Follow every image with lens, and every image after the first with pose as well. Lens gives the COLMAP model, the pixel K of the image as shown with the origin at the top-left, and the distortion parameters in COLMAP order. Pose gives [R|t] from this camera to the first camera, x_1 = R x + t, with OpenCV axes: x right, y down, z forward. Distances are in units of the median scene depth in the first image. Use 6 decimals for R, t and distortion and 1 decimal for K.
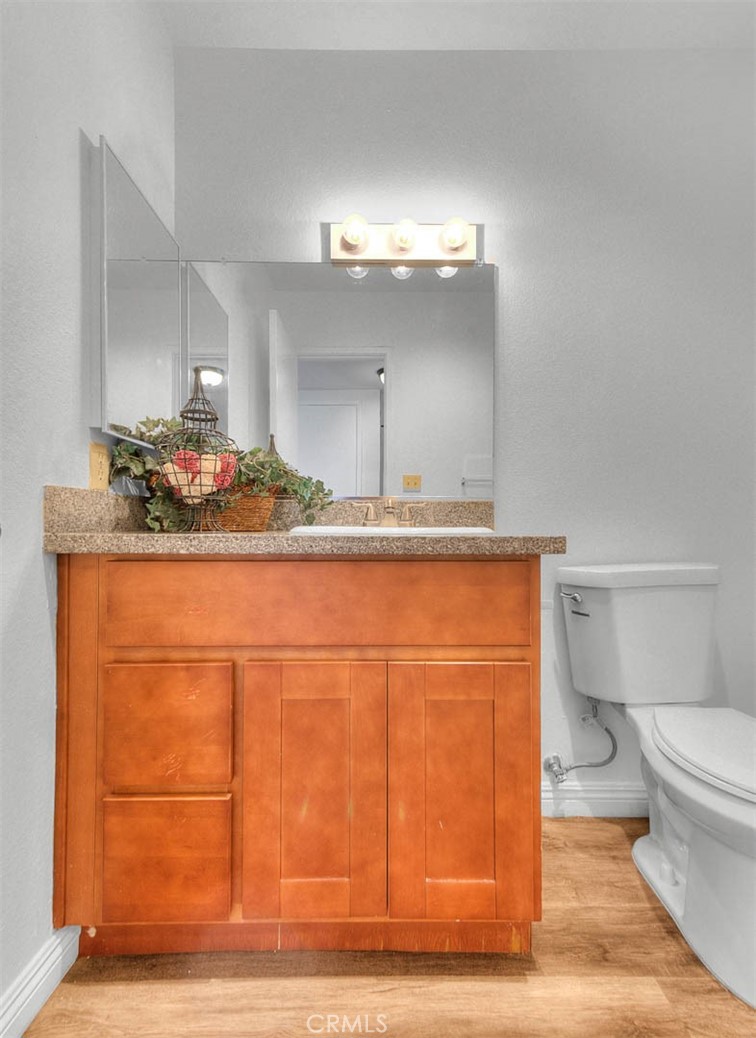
lens RADIAL K [[484.6, 0, 378.4], [0, 484.6, 527.3], [0, 0, 1]] dist [0.026451, -0.000504]
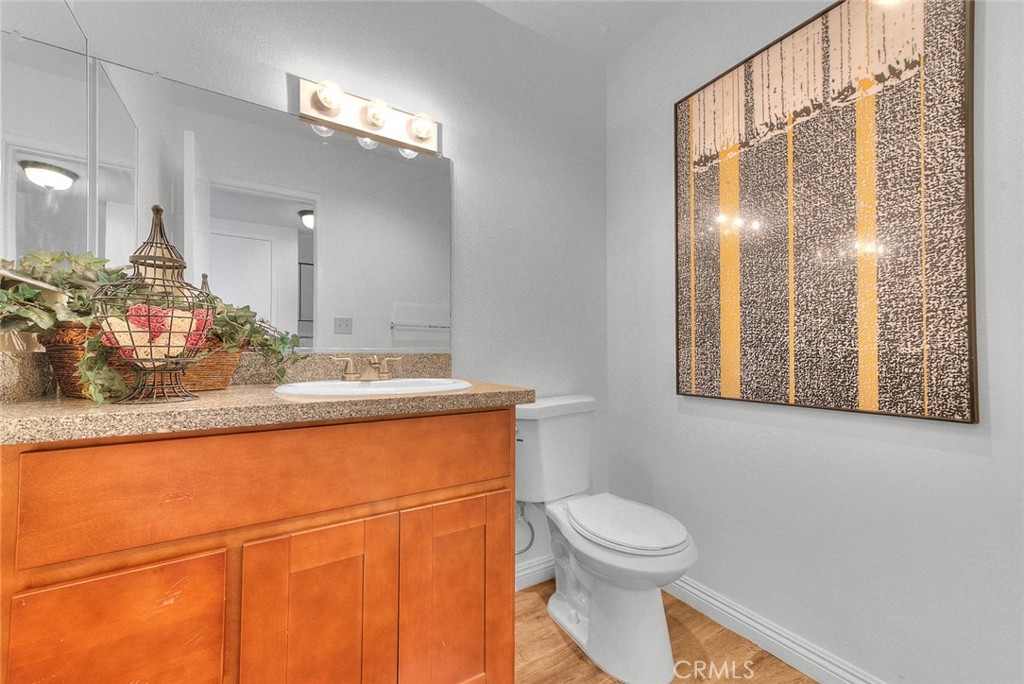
lens RADIAL K [[416.8, 0, 511.0], [0, 416.8, 345.8], [0, 0, 1]] dist [0.022272, -0.000358]
pose [[0.850484, 0.006990, 0.525954, -0.260052], [0.001494, 0.999876, -0.015703, -0.079630], [-0.525998, 0.014141, 0.850368, 0.055198]]
